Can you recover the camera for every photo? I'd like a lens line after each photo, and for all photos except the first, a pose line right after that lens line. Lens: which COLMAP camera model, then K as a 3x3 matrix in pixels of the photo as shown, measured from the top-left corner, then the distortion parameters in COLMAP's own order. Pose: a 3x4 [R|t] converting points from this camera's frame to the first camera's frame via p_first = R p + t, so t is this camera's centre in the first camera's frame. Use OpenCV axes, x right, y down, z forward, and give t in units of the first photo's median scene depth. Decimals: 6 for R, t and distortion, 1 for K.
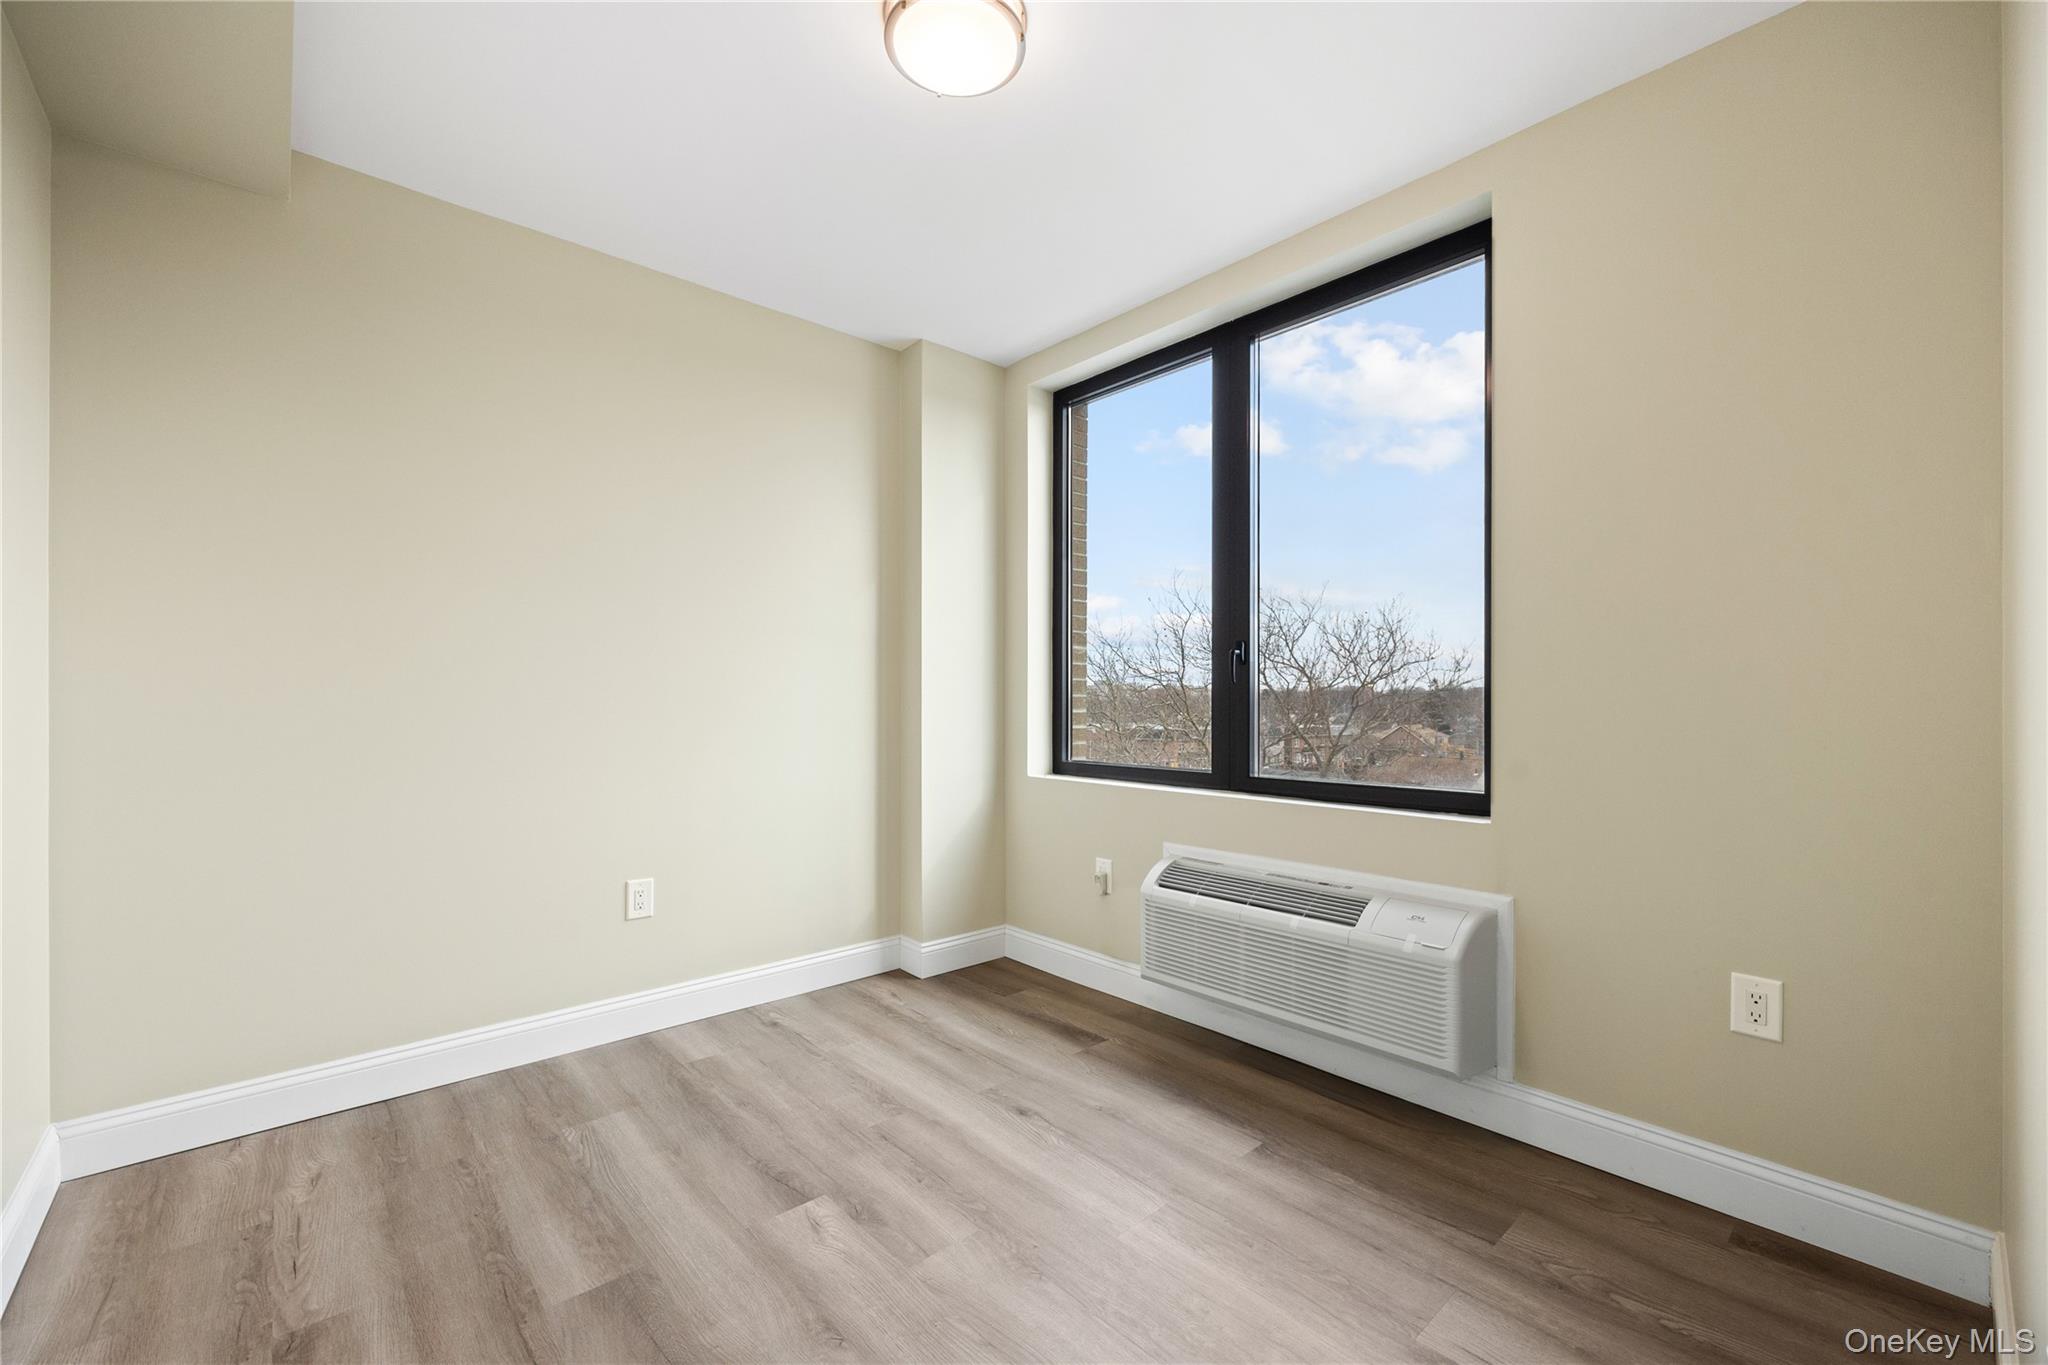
lens RADIAL K [[839.0, 0, 1019.4], [0, 839.0, 695.7], [0, 0, 1]] dist [0.001221, 0.000070]
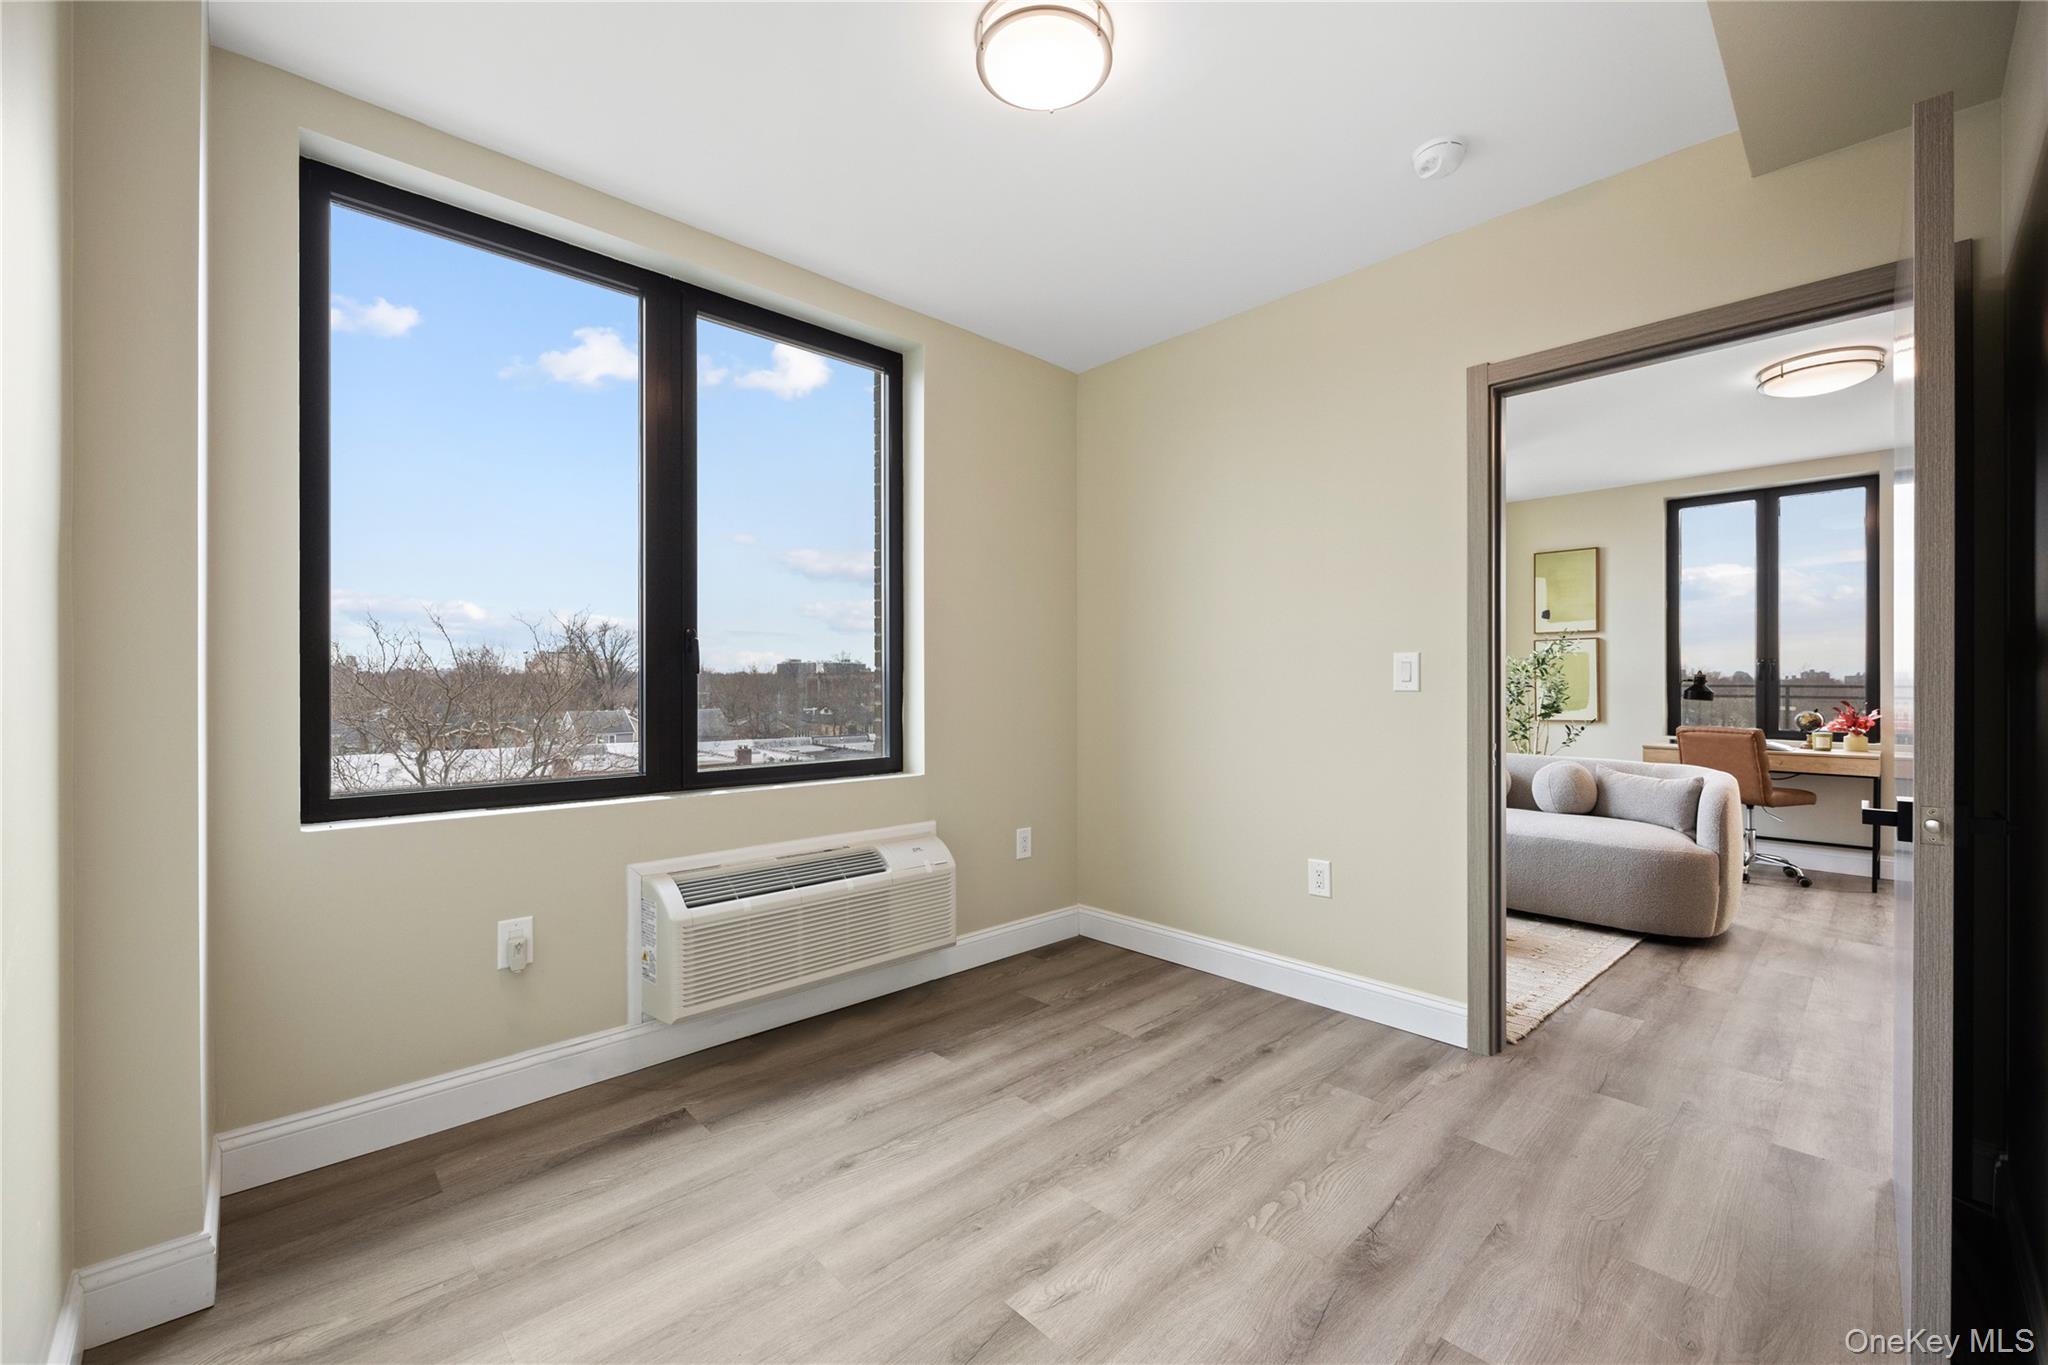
lens RADIAL K [[840.7, 0, 1024.0], [0, 840.7, 682.5], [0, 0, 1]] dist [0.000397, 0.000076]
pose [[-0.044924, 0.000755, 0.998990, -0.851218], [-0.006879, 0.999976, -0.001066, -0.009250], [-0.998967, -0.006920, -0.044918, 0.824482]]
